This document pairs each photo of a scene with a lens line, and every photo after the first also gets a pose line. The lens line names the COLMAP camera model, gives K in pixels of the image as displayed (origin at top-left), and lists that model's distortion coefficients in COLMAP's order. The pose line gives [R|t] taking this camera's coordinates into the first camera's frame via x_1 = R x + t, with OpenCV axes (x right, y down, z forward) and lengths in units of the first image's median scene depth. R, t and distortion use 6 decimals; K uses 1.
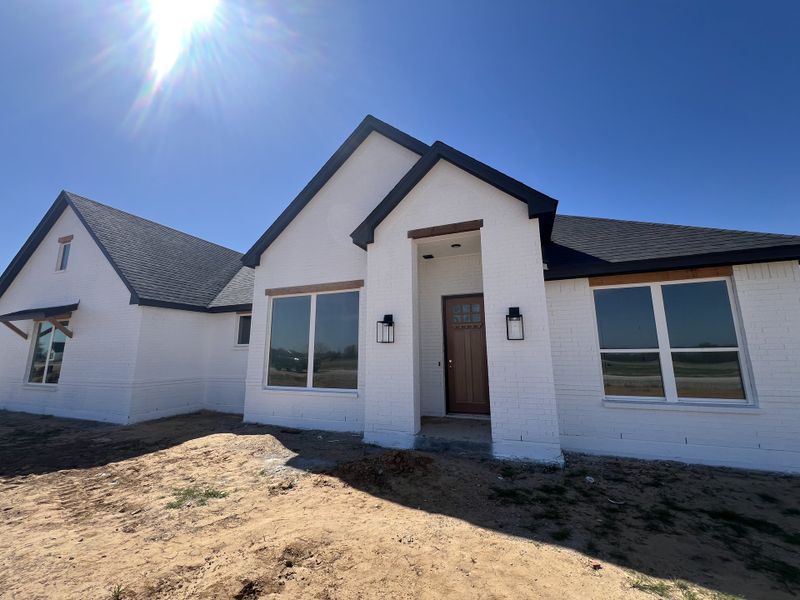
lens RADIAL K [[322.5, 0, 402.6], [0, 322.5, 299.1], [0, 0, 1]] dist [-0.001910, -0.000285]
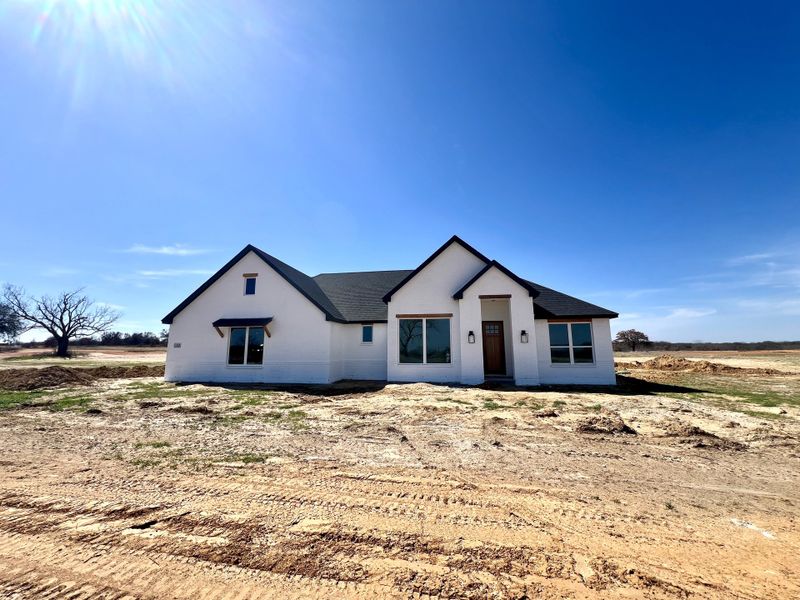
lens RADIAL K [[322.5, 0, 399.0], [0, 322.5, 296.9], [0, 0, 1]] dist [-0.001910, -0.000285]
pose [[0.970325, 0.039862, 0.238496, -1.108675], [-0.043571, 0.998997, 0.010297, -0.200218], [-0.237846, -0.020382, 0.971089, -1.139984]]
